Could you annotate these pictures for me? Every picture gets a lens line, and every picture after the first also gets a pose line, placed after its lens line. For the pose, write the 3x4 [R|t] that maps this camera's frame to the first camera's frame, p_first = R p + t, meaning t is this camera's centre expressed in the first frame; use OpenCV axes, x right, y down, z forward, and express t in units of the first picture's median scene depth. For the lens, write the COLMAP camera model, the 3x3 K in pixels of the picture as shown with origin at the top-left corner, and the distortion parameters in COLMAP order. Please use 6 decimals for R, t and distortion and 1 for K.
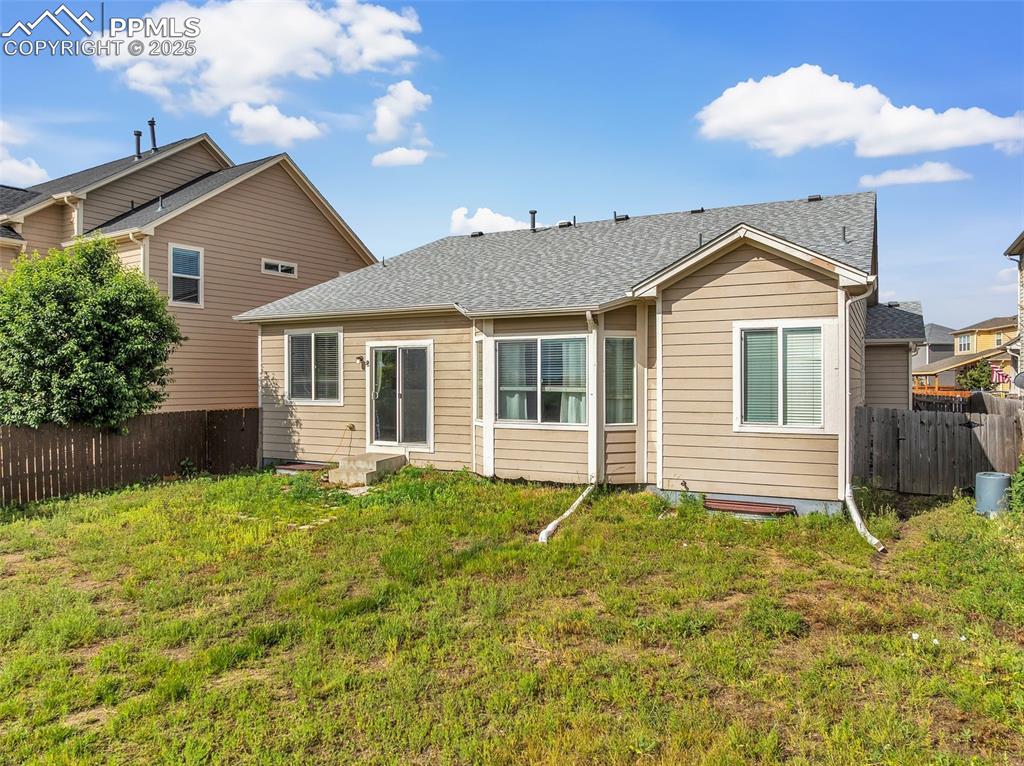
lens RADIAL K [[744.8, 0, 512.0], [0, 744.8, 383.0], [0, 0, 1]] dist [-0.005449, -0.001940]
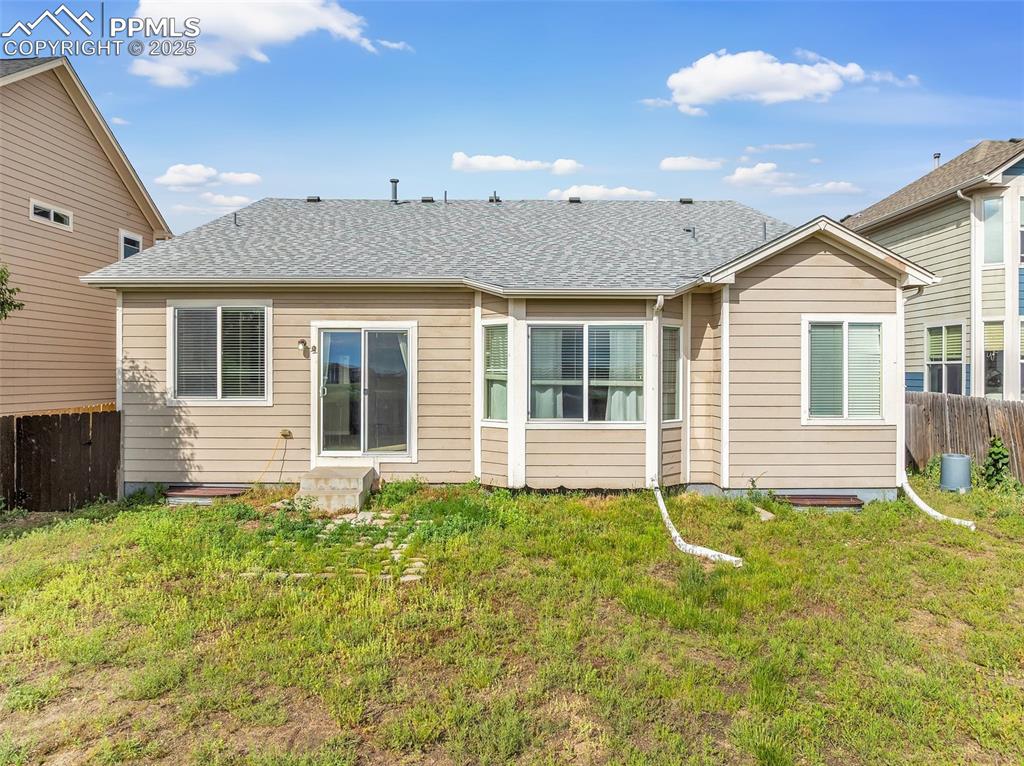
lens RADIAL K [[747.2, 0, 550.5], [0, 747.2, 376.7], [0, 0, 1]] dist [-0.025844, -0.001476]
pose [[0.874790, 0.002368, 0.484497, -0.405700], [-0.001715, 0.999997, -0.001790, 0.002702], [-0.484499, 0.000735, 0.874791, 0.252582]]
